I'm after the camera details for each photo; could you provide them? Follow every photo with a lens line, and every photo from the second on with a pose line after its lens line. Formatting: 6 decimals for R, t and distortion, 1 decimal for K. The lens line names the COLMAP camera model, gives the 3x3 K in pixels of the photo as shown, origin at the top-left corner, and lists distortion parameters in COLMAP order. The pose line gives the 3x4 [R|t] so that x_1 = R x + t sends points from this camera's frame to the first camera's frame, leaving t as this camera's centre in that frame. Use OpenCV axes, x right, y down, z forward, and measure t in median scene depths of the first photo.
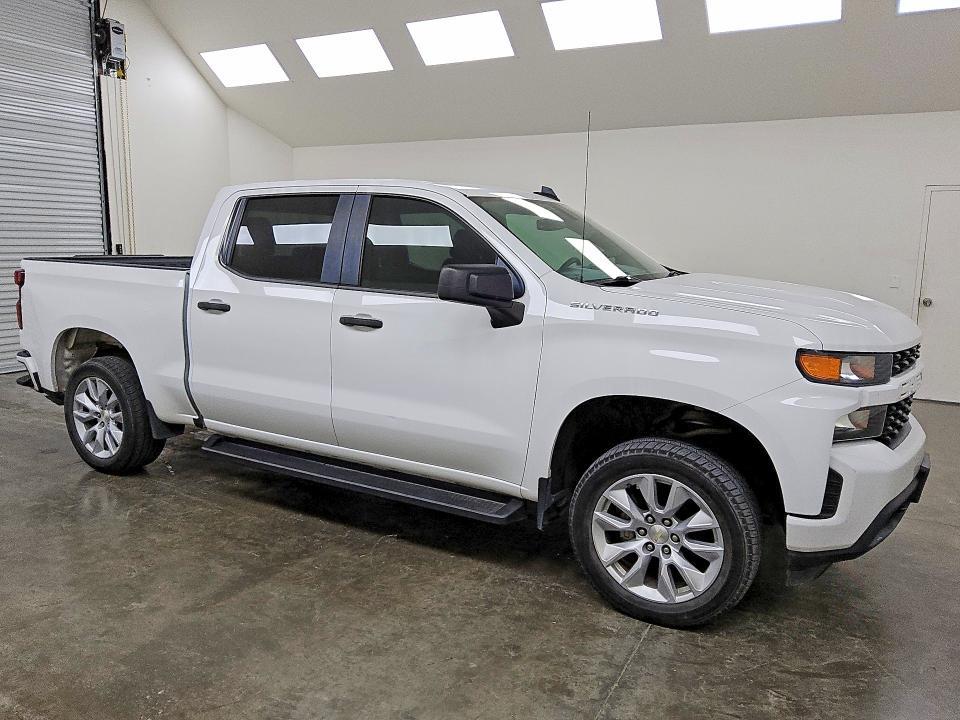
lens RADIAL K [[714.3, 0, 471.2], [0, 714.3, 361.6], [0, 0, 1]] dist [0.087008, -0.097272]
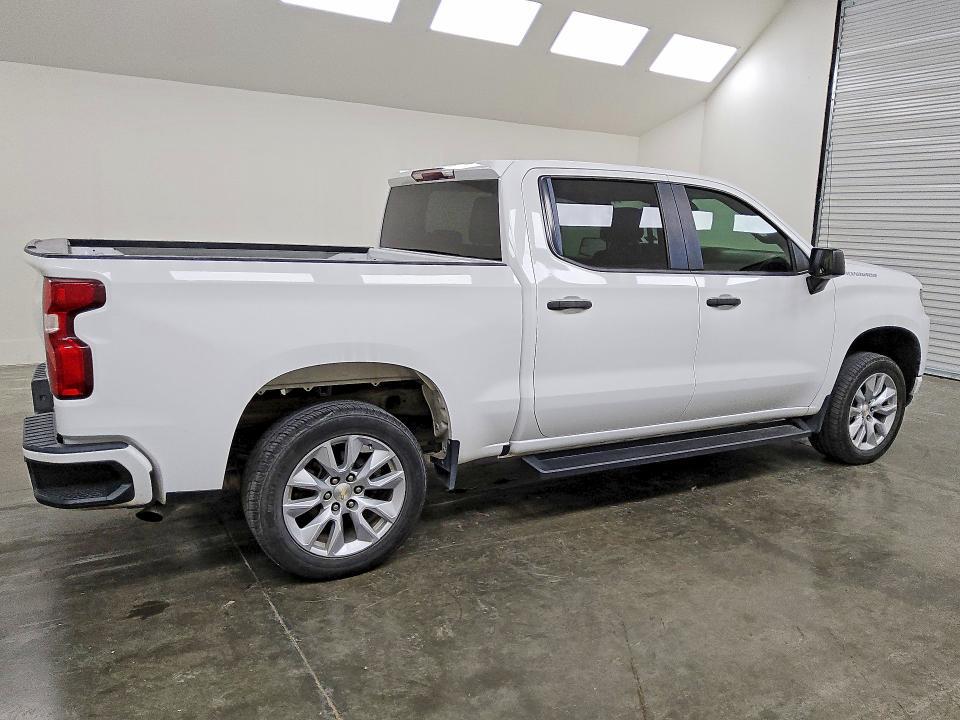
lens RADIAL K [[748.8, 0, 480.0], [0, 748.8, 360.0], [0, 0, 1]] dist [0.097565, -0.118469]
pose [[0.497328, -0.166003, 0.851533, -1.210320], [0.111456, 0.985615, 0.127047, -0.140201], [-0.860374, 0.031725, 0.508675, 0.647596]]
